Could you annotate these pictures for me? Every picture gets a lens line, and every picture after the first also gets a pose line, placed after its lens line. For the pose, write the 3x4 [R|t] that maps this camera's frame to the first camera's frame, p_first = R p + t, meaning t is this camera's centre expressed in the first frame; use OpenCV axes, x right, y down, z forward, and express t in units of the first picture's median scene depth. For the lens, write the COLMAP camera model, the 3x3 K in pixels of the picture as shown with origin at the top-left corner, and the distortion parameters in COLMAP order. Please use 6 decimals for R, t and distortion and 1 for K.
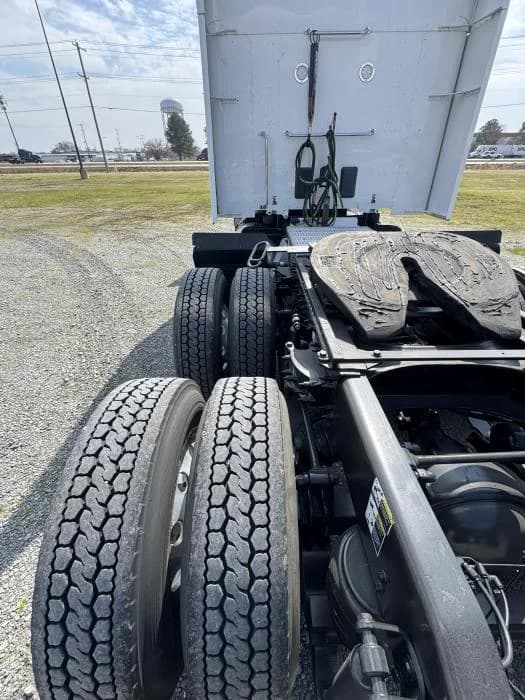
lens RADIAL K [[302.9, 0, 262.5], [0, 302.9, 350.0], [0, 0, 1]] dist [-0.011410, -0.000278]
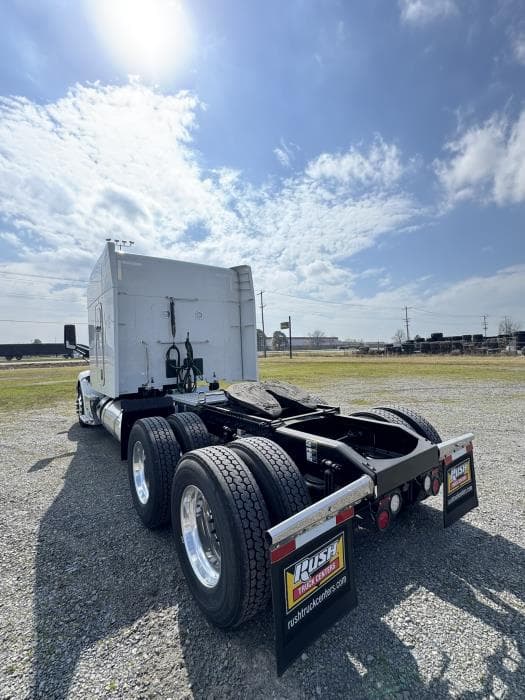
lens RADIAL K [[302.9, 0, 262.5], [0, 302.9, 350.0], [0, 0, 1]] dist [-0.011410, -0.000278]
pose [[0.799817, -0.011933, 0.600126, -0.445764], [0.338179, 0.834978, -0.434104, 0.205638], [-0.495912, 0.550153, 0.671865, -0.336711]]
